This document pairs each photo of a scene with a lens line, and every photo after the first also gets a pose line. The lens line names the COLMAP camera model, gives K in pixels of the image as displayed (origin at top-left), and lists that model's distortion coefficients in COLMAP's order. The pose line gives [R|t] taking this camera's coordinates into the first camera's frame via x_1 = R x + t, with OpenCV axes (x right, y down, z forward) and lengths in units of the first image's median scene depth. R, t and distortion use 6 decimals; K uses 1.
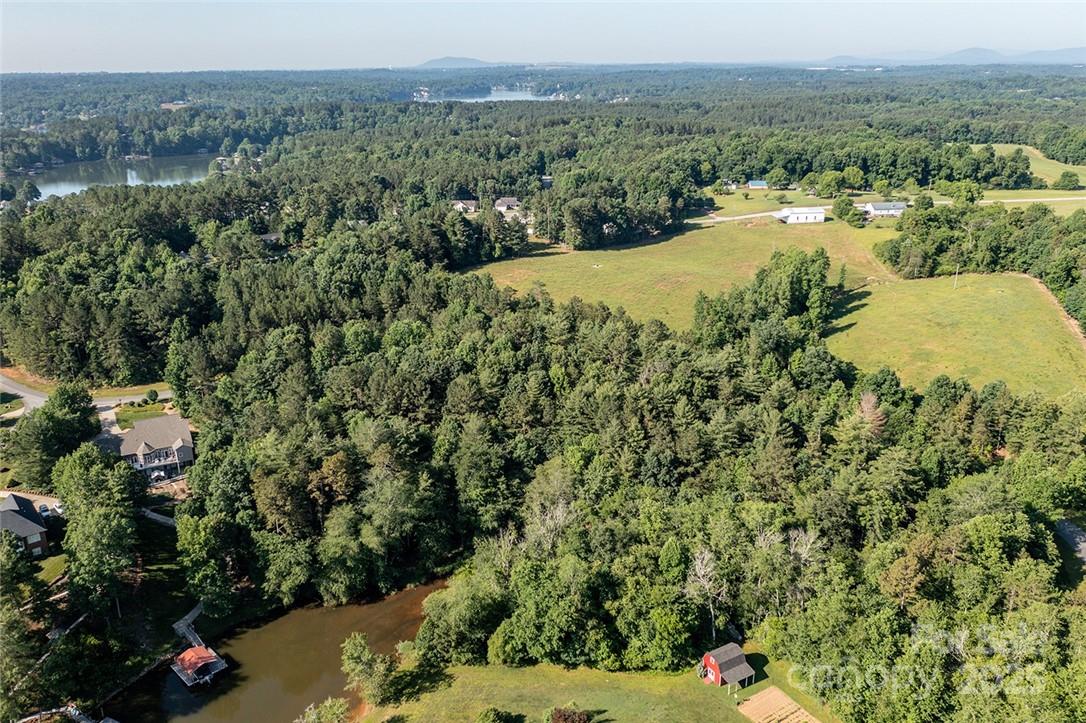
lens RADIAL K [[857.9, 0, 539.2], [0, 857.9, 350.8], [0, 0, 1]] dist [-0.019084, 0.006943]
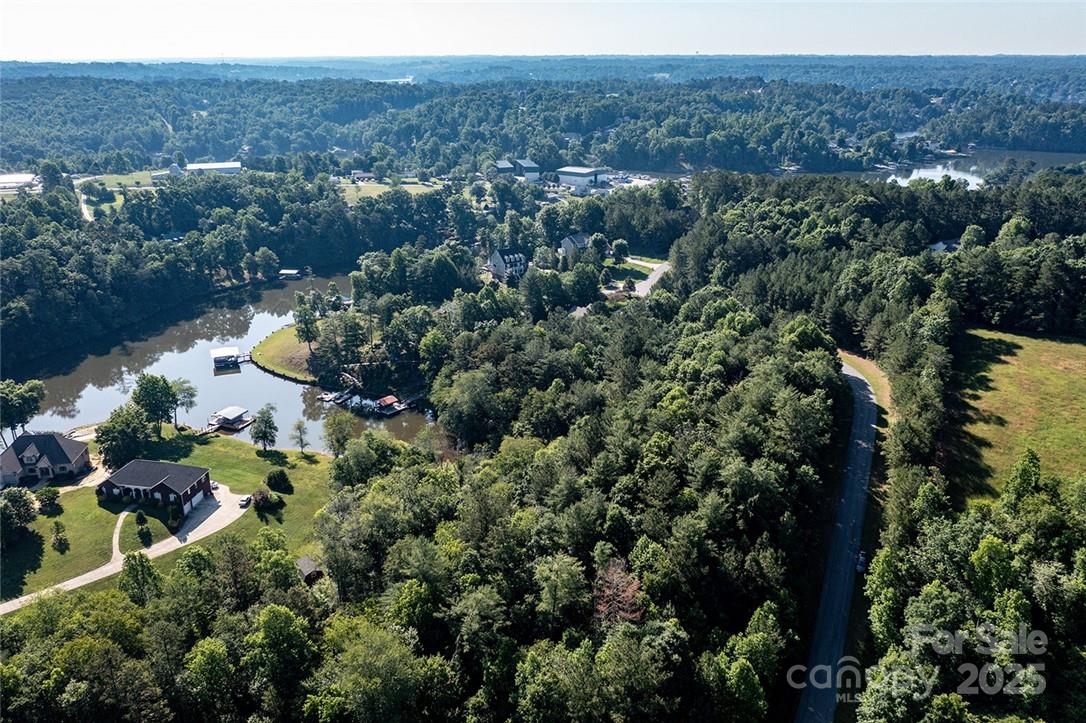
lens RADIAL K [[857.9, 0, 542.0], [0, 857.9, 352.9], [0, 0, 1]] dist [-0.019084, 0.006943]
pose [[0.050325, 0.341916, -0.938382, 0.826170], [-0.315030, 0.897041, 0.309958, -0.243412], [0.947747, 0.280020, 0.152858, 0.710256]]
